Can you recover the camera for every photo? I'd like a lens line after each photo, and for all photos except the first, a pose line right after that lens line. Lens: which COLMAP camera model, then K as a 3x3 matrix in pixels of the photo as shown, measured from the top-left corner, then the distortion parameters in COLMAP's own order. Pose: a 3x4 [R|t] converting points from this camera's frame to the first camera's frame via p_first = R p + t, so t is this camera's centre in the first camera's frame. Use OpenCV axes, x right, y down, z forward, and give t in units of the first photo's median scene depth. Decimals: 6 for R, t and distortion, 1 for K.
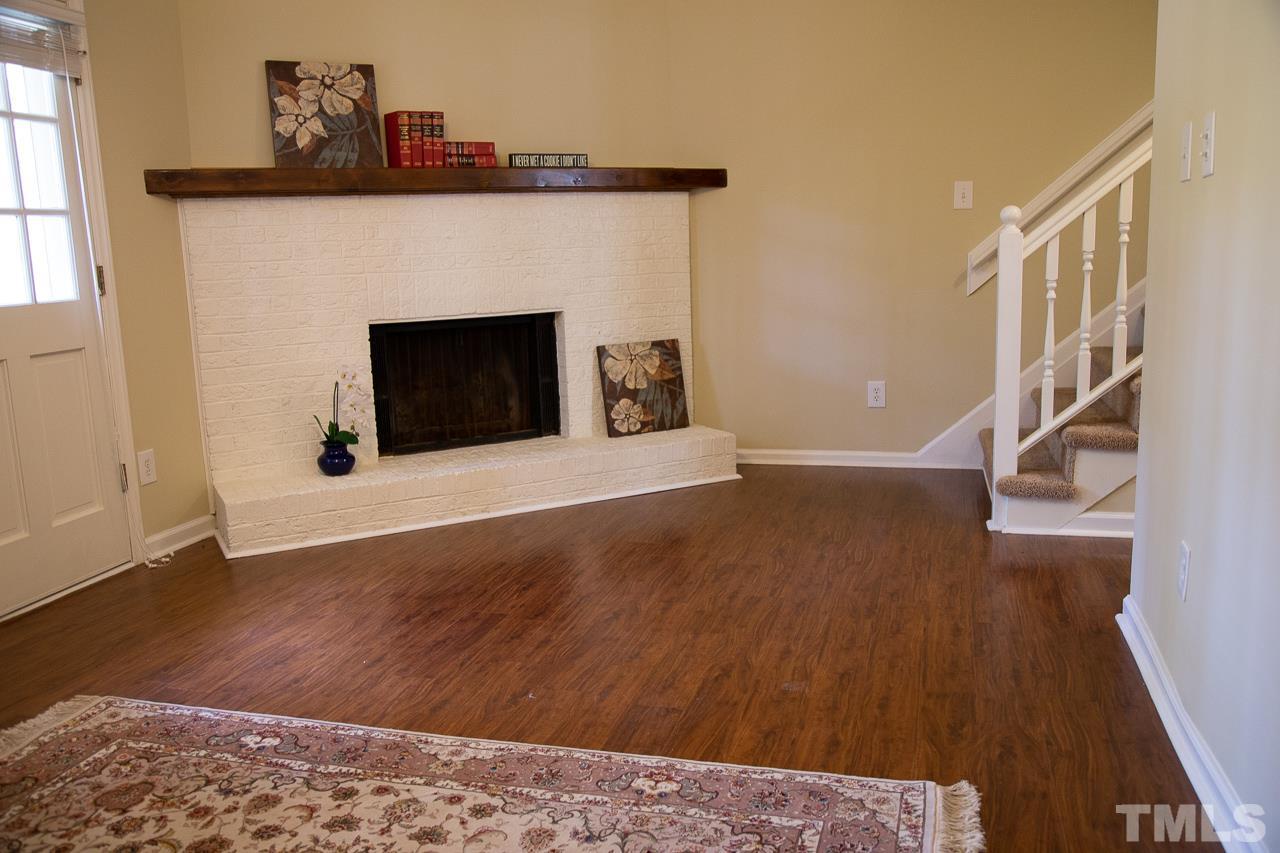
lens RADIAL K [[1046.7, 0, 640.0], [0, 1046.7, 426.5], [0, 0, 1]] dist [-0.007573, -0.001587]
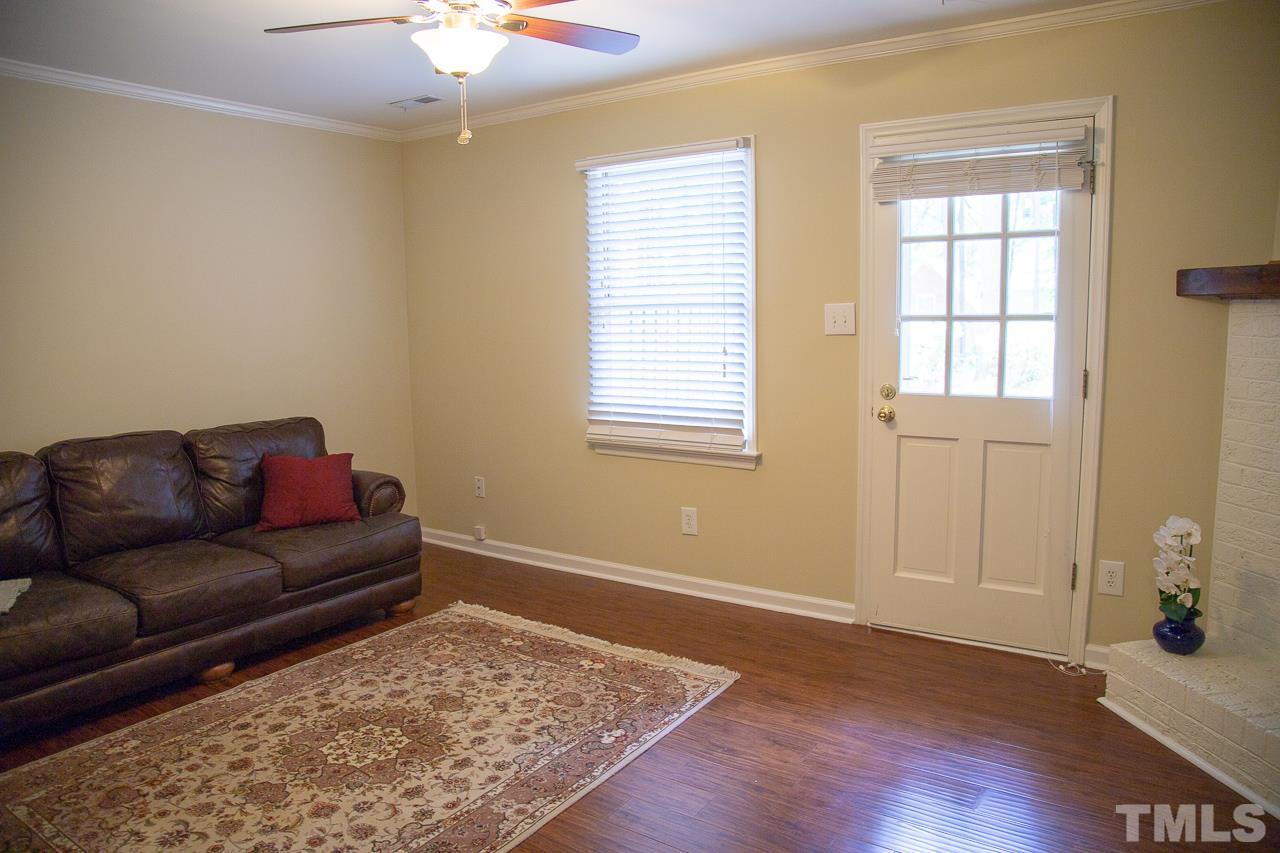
lens RADIAL K [[874.5, 0, 640.0], [0, 874.5, 426.5], [0, 0, 1]] dist [-0.112349, 0.061281]
pose [[-0.316929, 0.166763, -0.933674, 0.509562], [-0.136545, 0.966143, 0.218911, -0.284624], [0.938569, 0.196868, -0.283428, 1.077138]]
